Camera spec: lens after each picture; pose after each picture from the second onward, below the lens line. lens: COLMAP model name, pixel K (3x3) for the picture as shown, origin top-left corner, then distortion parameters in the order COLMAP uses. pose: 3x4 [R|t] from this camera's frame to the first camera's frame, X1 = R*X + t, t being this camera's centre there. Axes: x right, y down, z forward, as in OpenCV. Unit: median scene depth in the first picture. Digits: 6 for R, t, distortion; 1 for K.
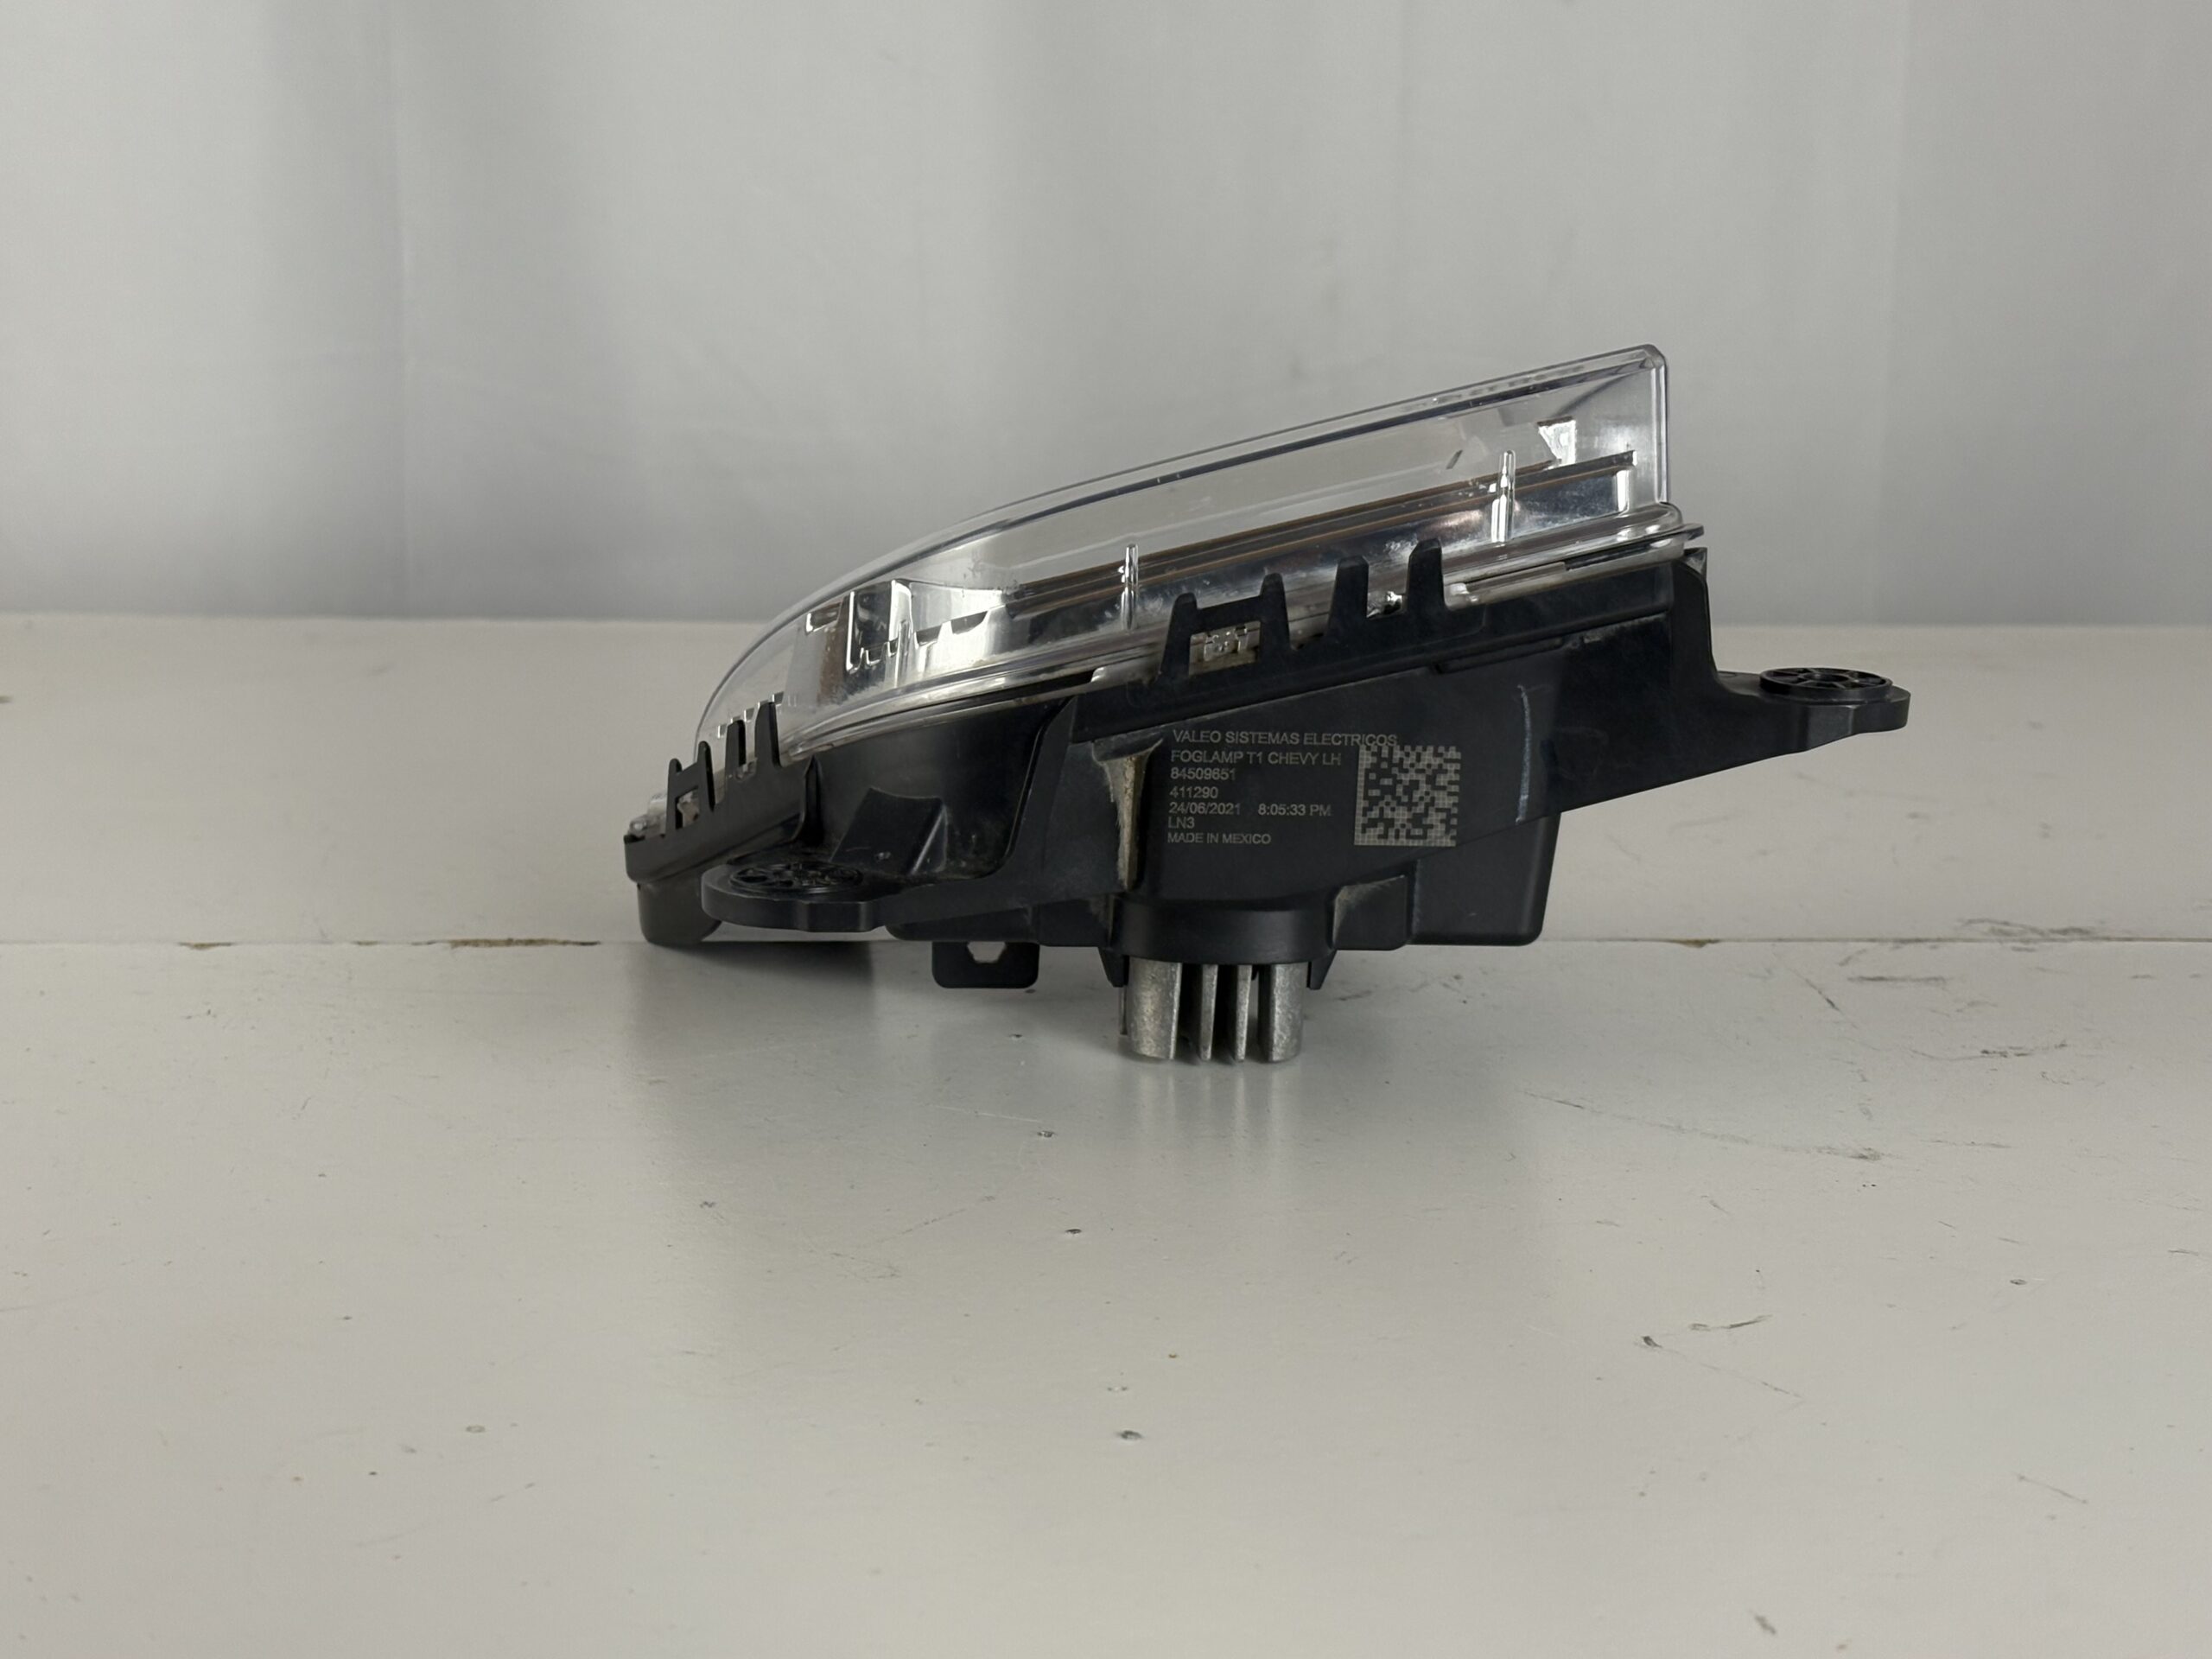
lens RADIAL K [[3389.0, 0, 1111.7], [0, 3389.0, 829.8], [0, 0, 1]] dist [0.028782, 0.000000]
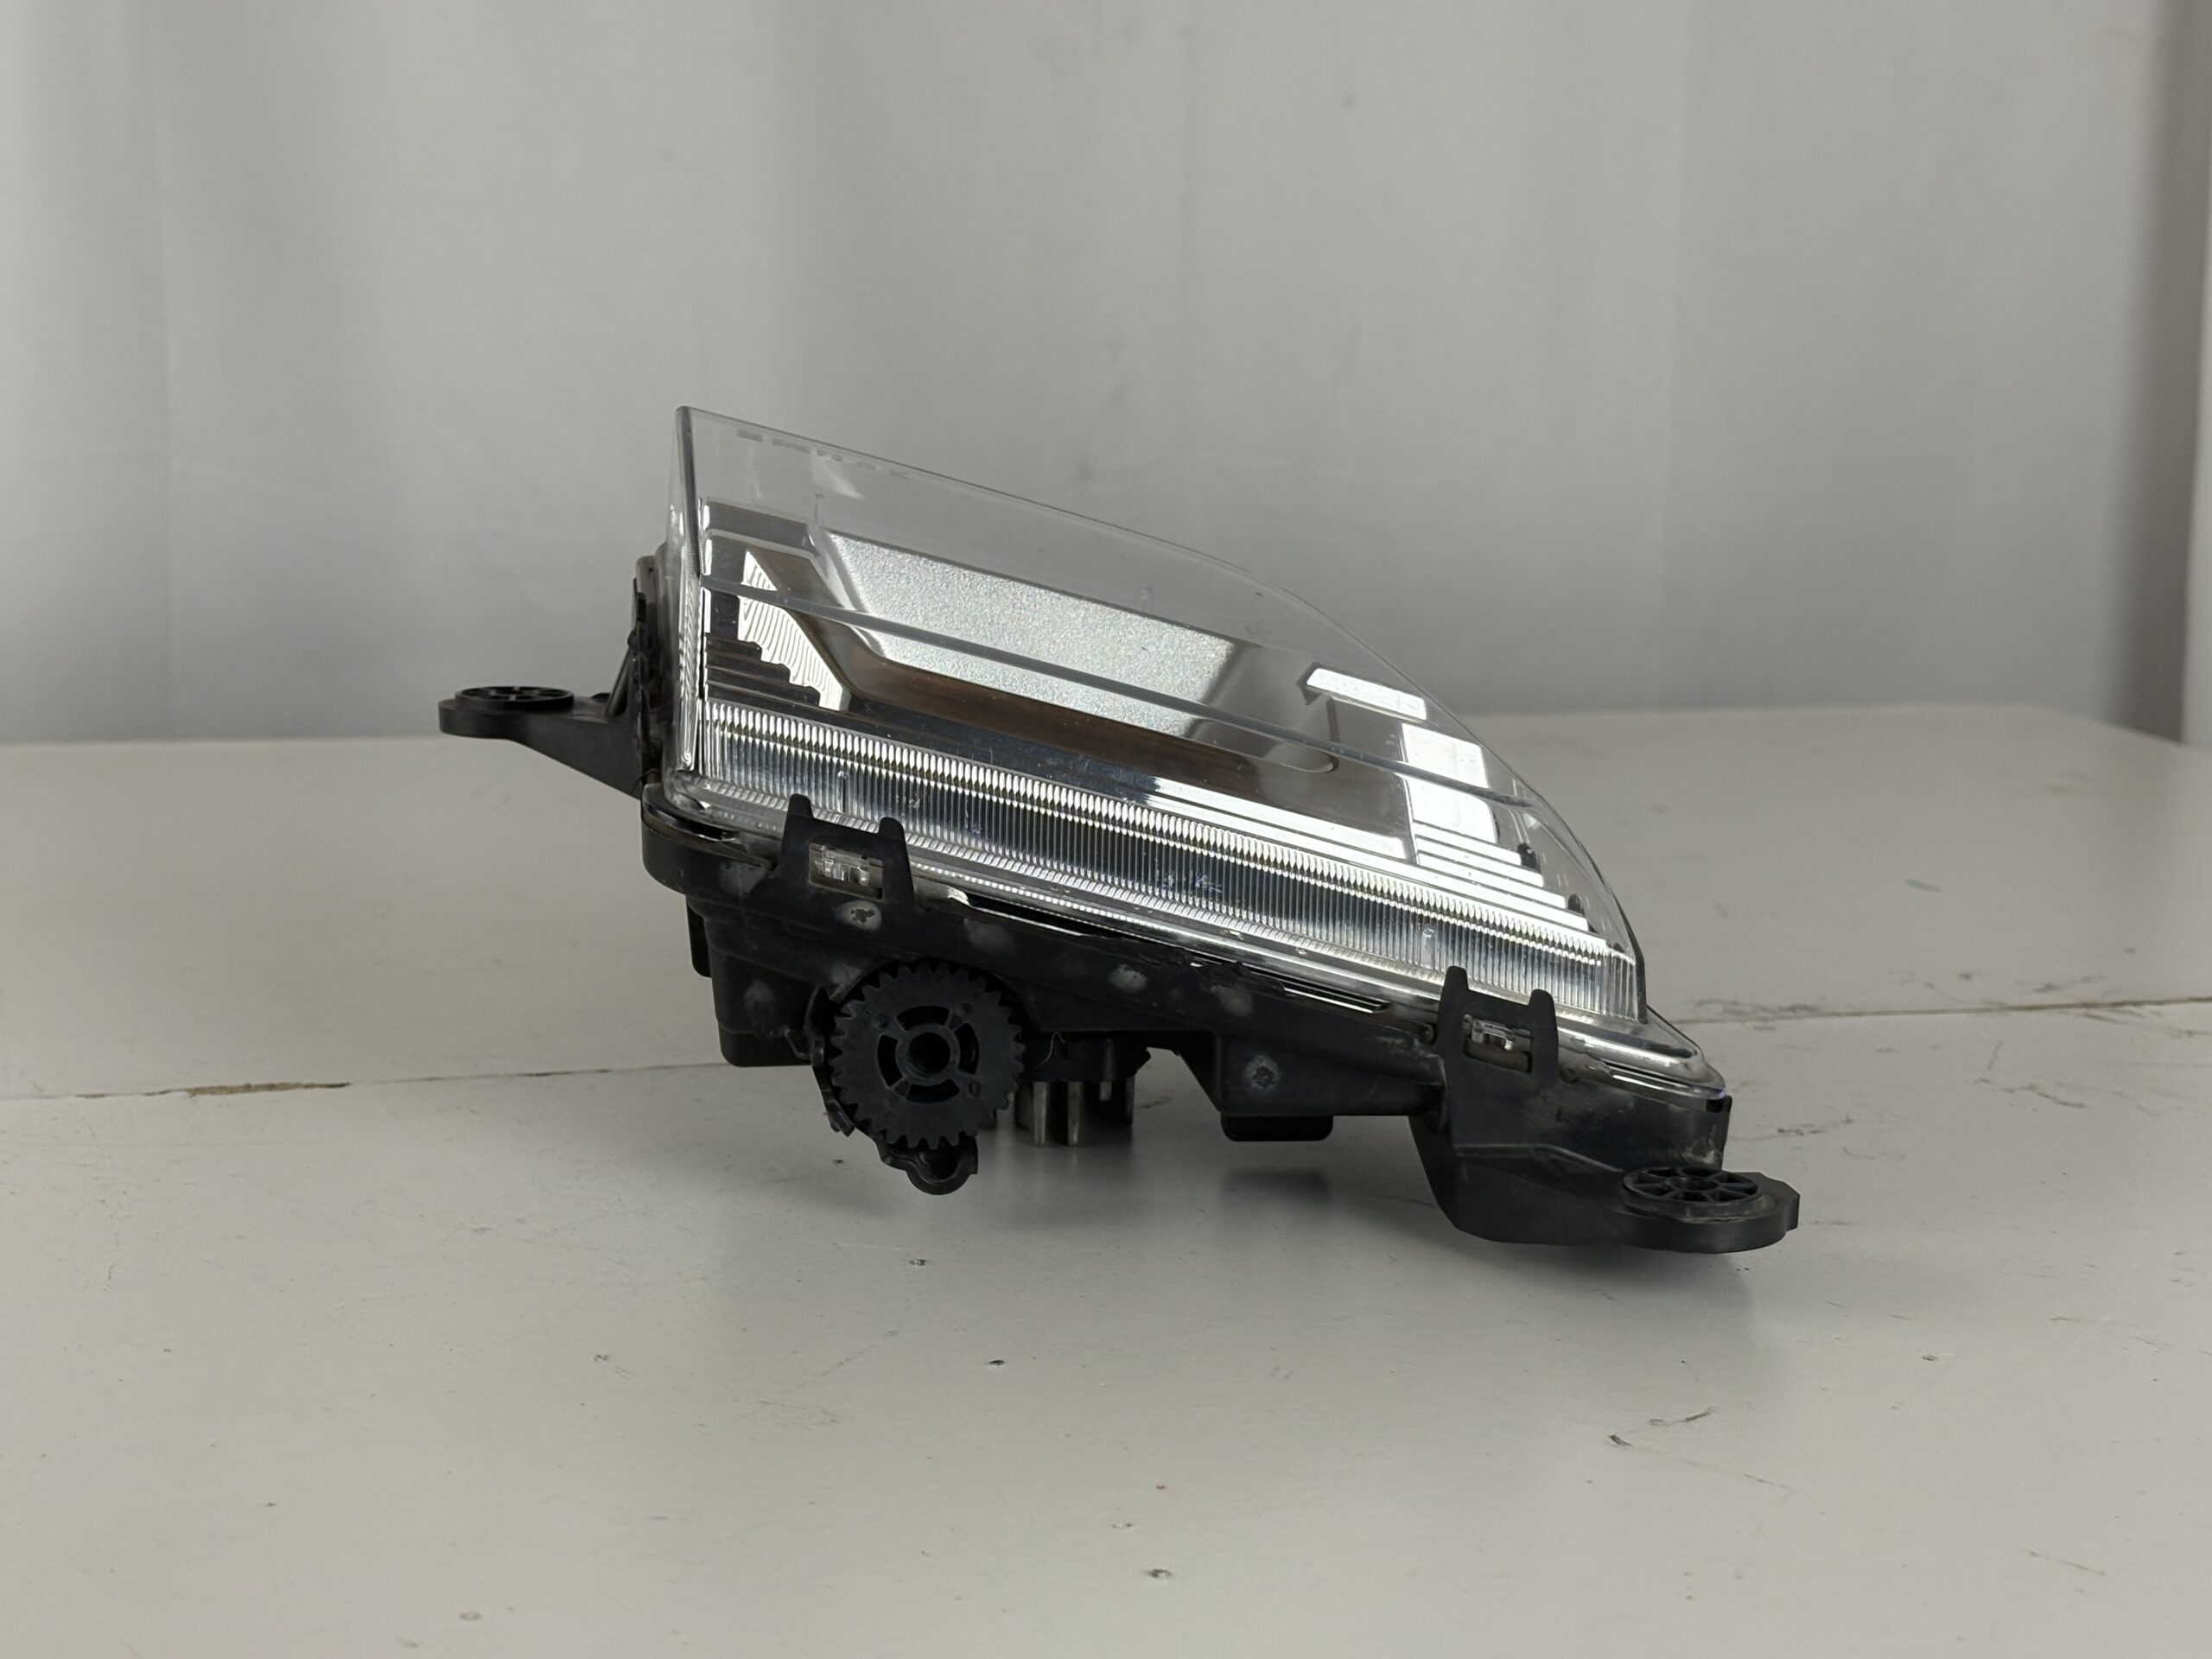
lens RADIAL K [[3389.0, 0, 1104.2], [0, 3389.0, 827.7], [0, 0, 1]] dist [0.028782, 0.000000]
pose [[0.983488, -0.031132, 0.178273, -0.113489], [0.036567, 0.998959, -0.027280, -0.004697], [-0.177239, 0.033349, 0.983603, 0.031299]]
